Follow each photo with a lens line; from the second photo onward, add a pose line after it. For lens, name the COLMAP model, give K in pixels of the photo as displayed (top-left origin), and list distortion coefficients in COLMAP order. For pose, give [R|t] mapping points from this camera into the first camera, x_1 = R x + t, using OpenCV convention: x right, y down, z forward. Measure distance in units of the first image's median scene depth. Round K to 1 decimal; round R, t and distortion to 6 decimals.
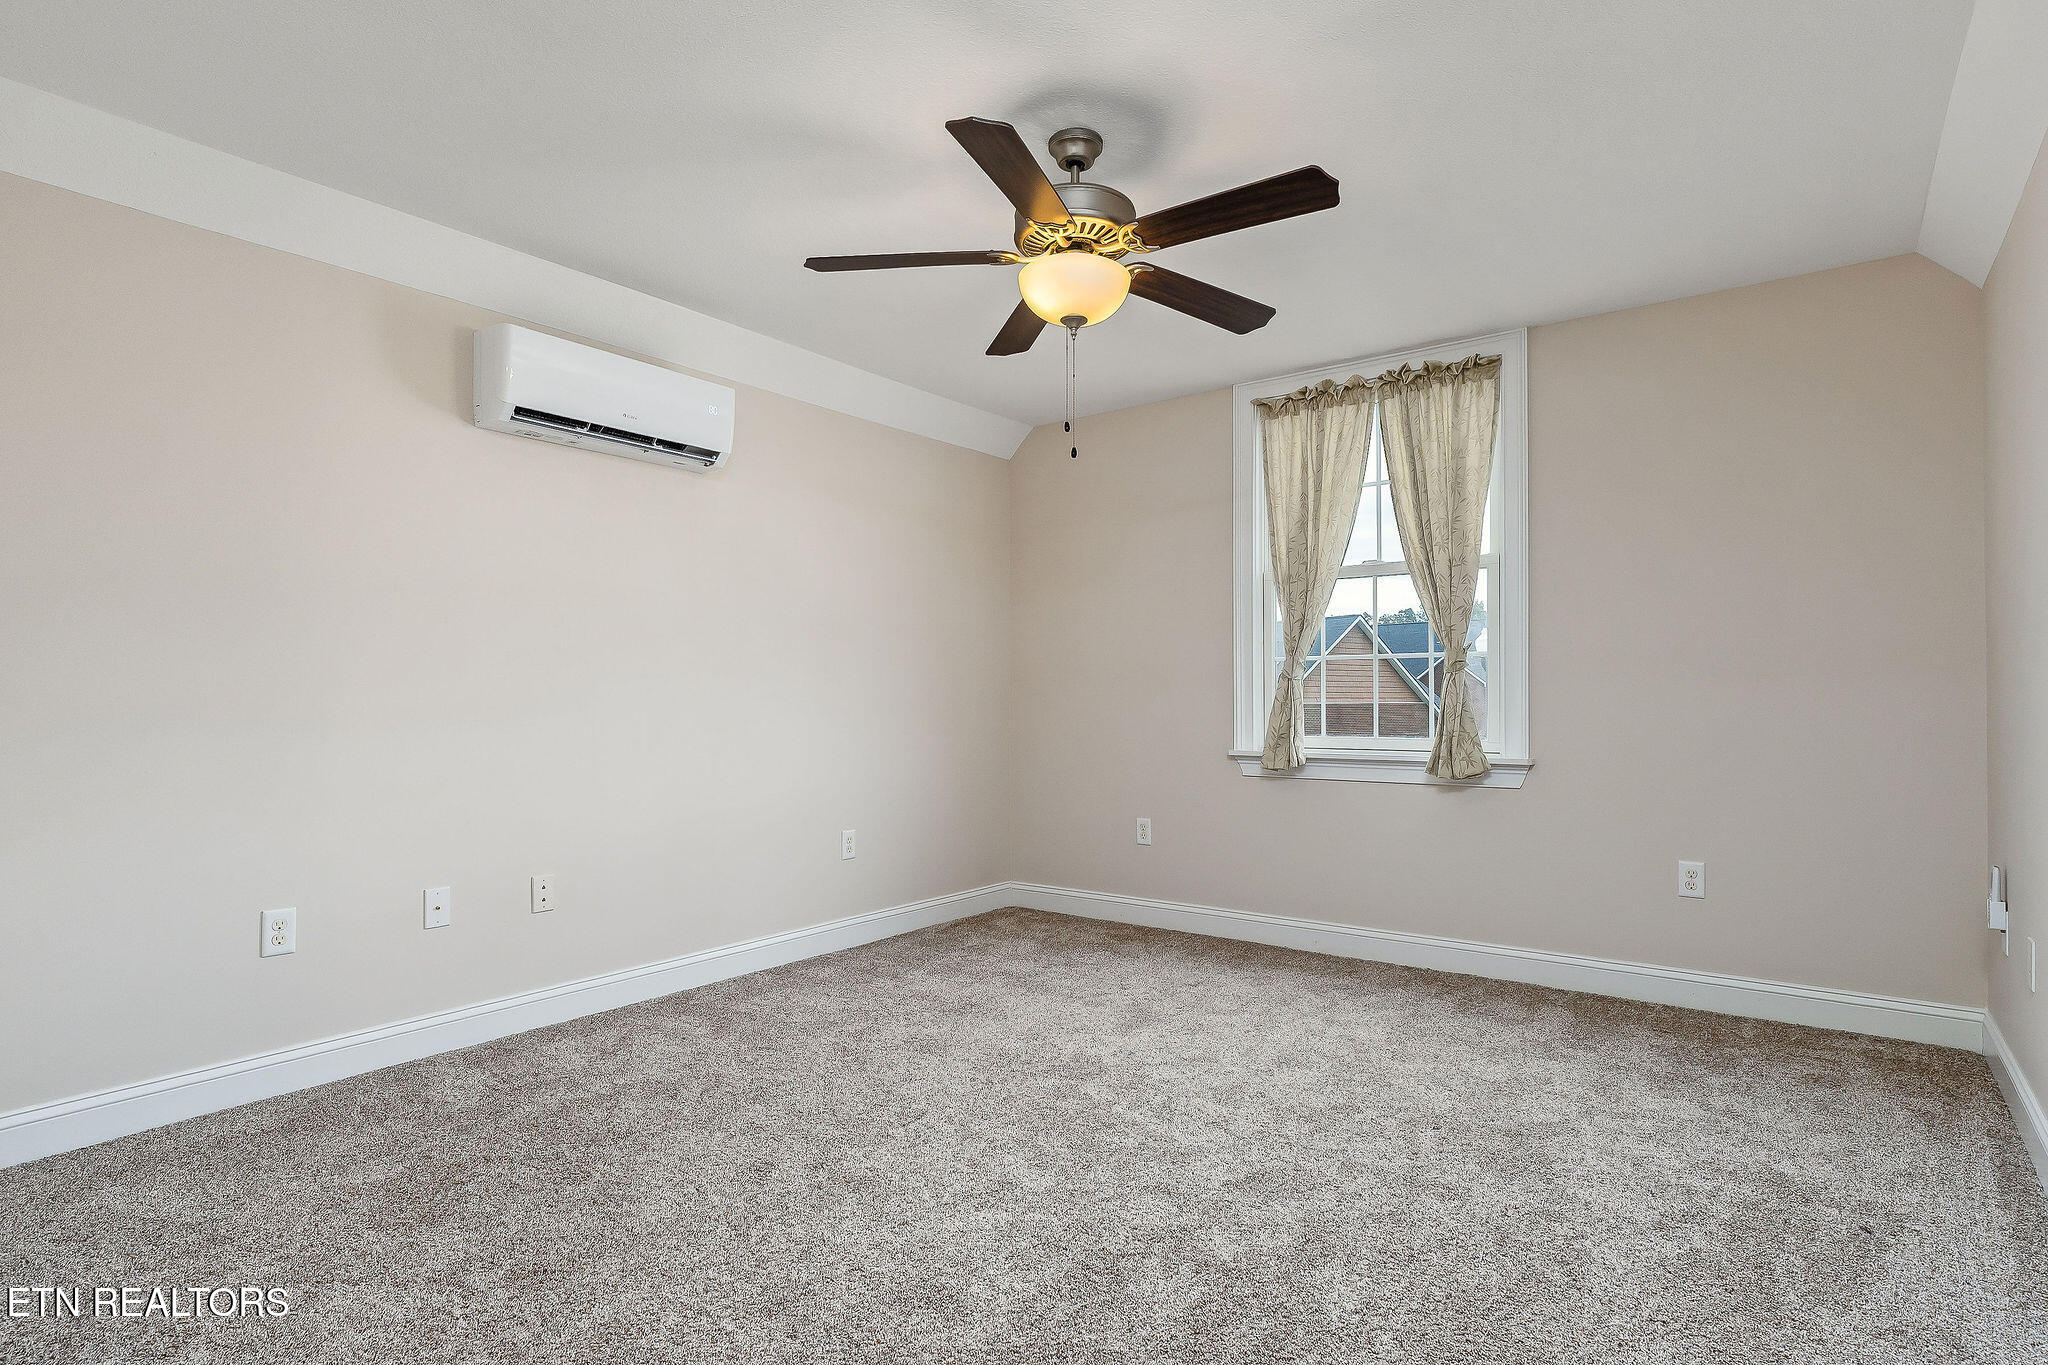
lens RADIAL K [[1054.3, 0, 1024.0], [0, 1054.3, 682.5], [0, 0, 1]] dist [-0.000452, -0.000107]
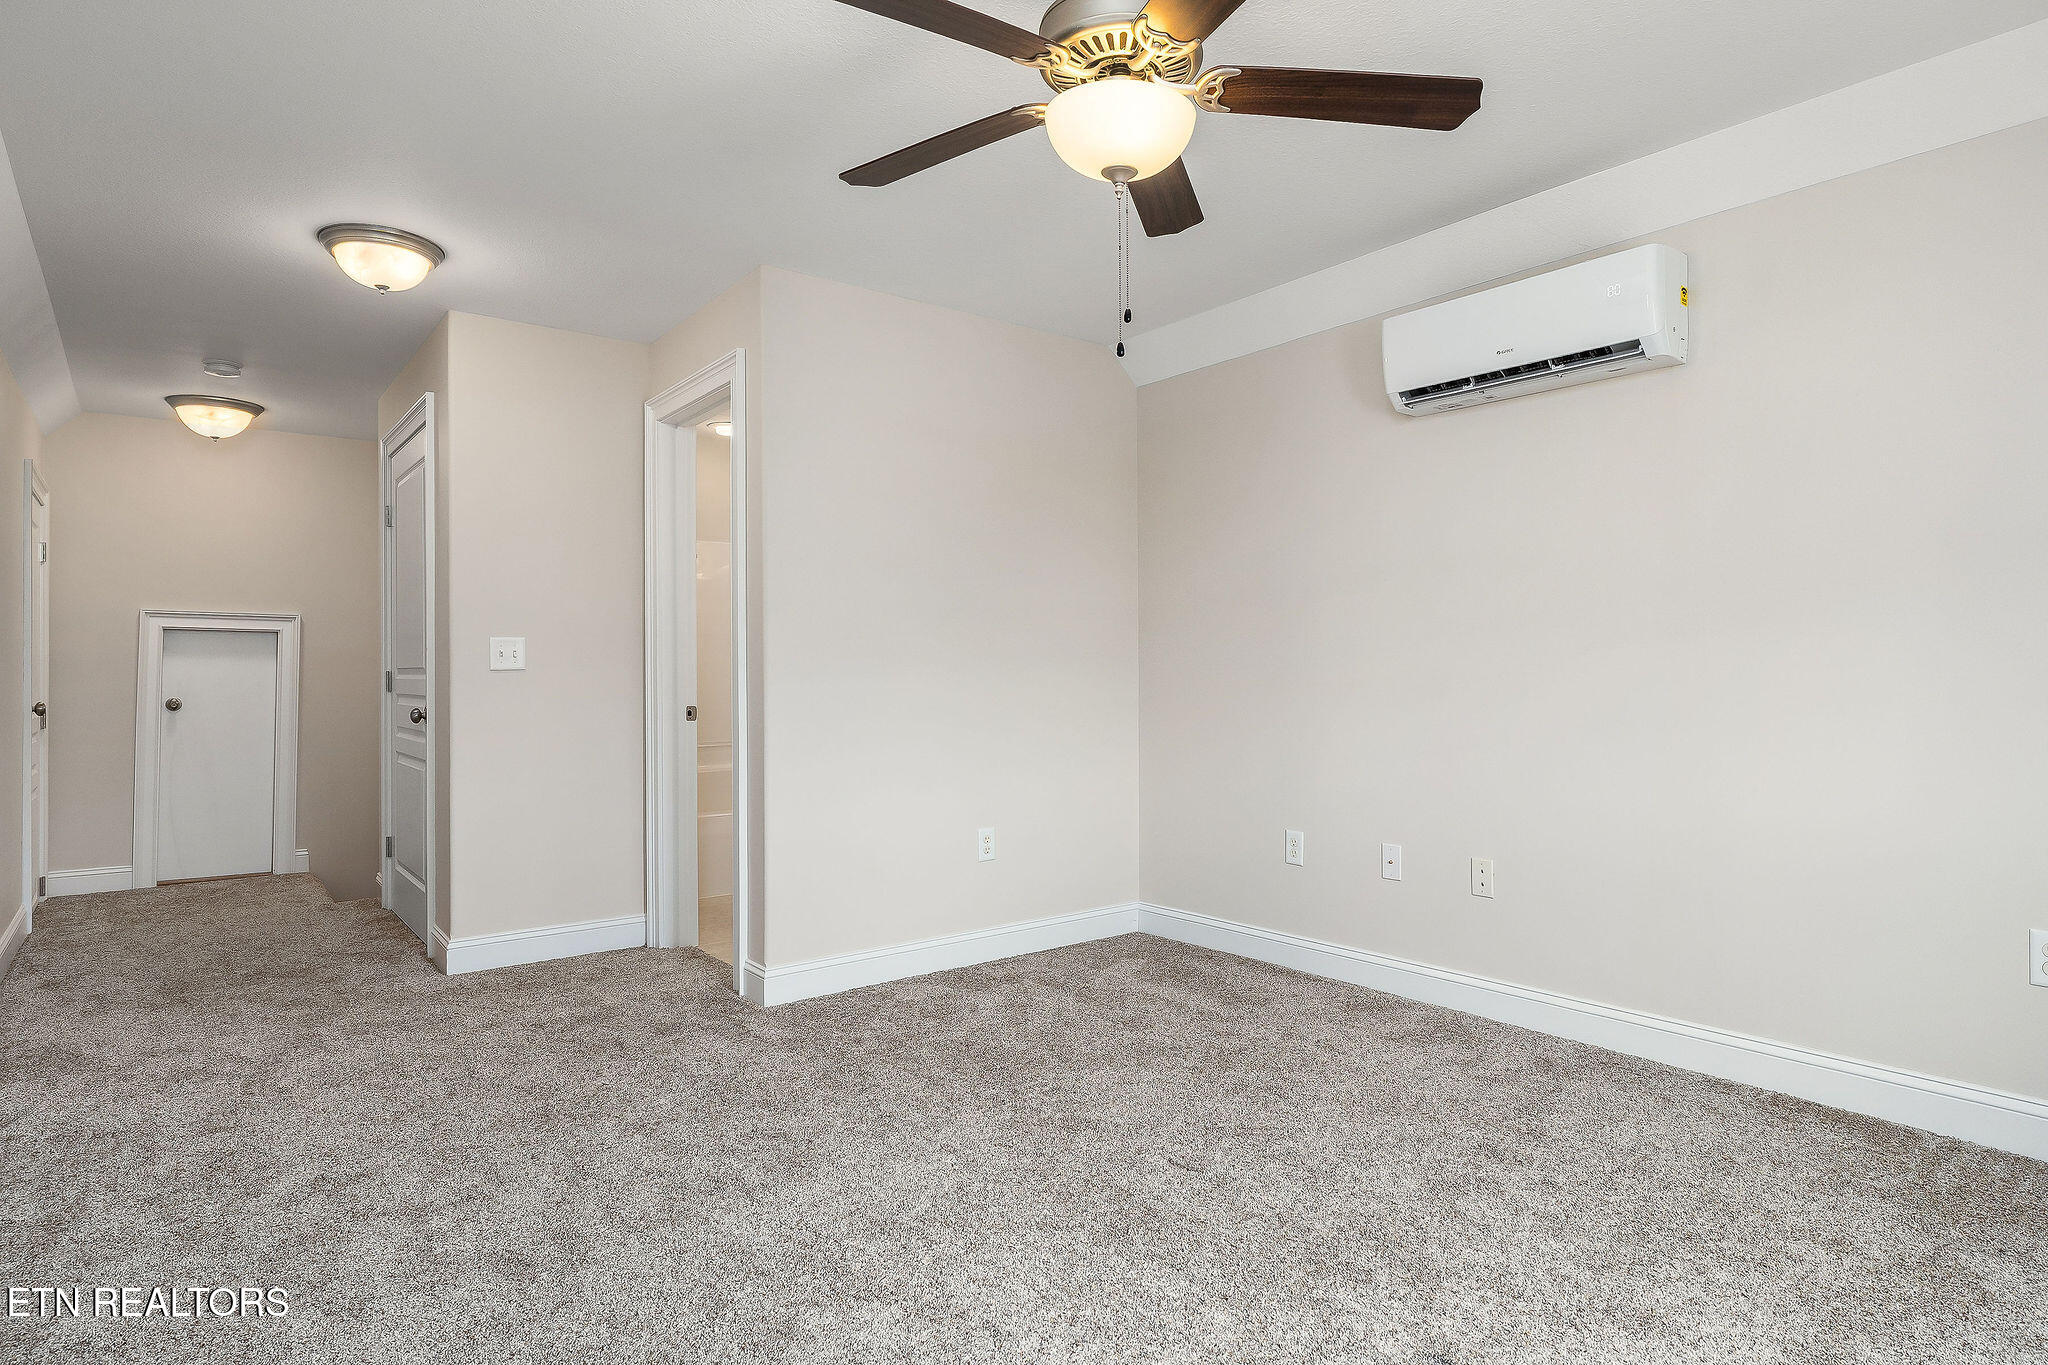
lens RADIAL K [[1124.4, 0, 1024.0], [0, 1124.4, 682.5], [0, 0, 1]] dist [0.000475, -0.000149]
pose [[-0.265945, 0.011741, -0.963917, 0.659273], [0.015939, 0.999843, 0.007781, 0.007819], [0.963856, -0.013295, -0.266090, 0.901244]]
